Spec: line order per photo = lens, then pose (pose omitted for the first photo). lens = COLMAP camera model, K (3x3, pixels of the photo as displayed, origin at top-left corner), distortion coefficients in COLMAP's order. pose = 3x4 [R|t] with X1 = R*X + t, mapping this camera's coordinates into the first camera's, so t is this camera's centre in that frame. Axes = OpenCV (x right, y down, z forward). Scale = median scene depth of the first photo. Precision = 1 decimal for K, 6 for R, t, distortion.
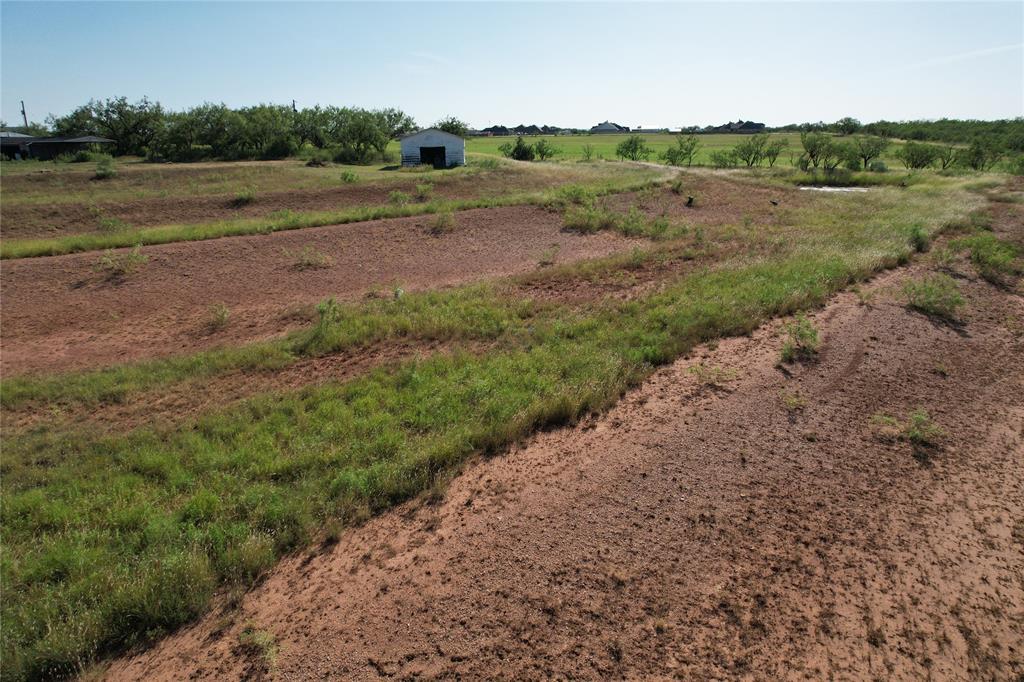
lens RADIAL K [[653.5, 0, 512.5], [0, 653.5, 349.2], [0, 0, 1]] dist [-0.073426, 0.065486]
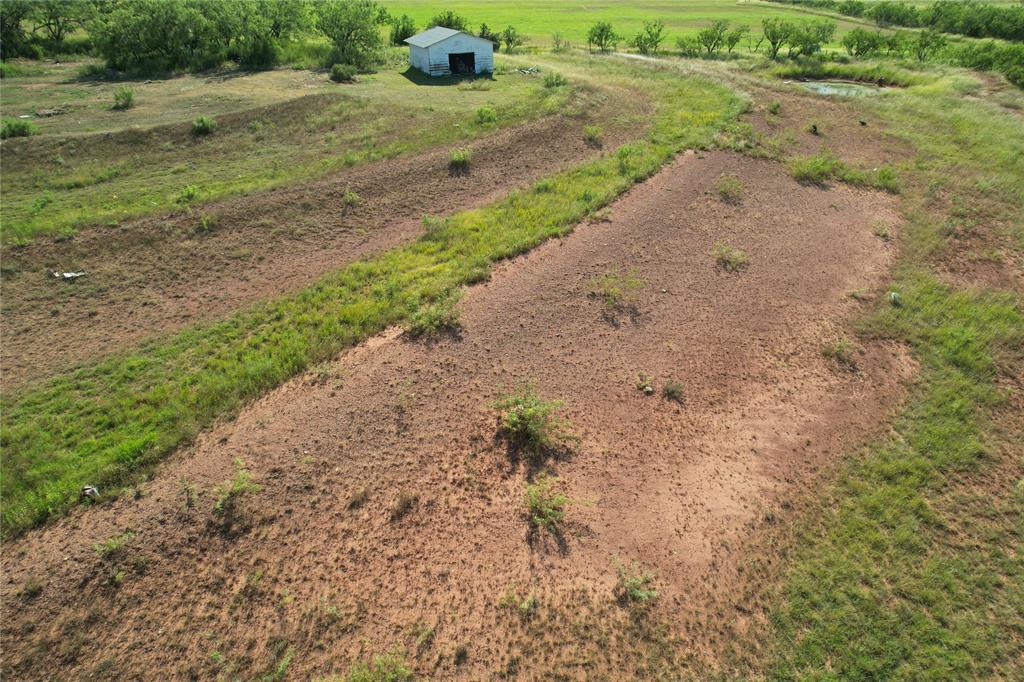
lens RADIAL K [[653.5, 0, 512.5], [0, 653.5, 349.2], [0, 0, 1]] dist [-0.073426, 0.065486]
pose [[0.955503, -0.149504, 0.254289, -1.045435], [0.092981, 0.970751, 0.221352, -0.285350], [-0.279945, -0.187859, 0.941456, 0.067736]]
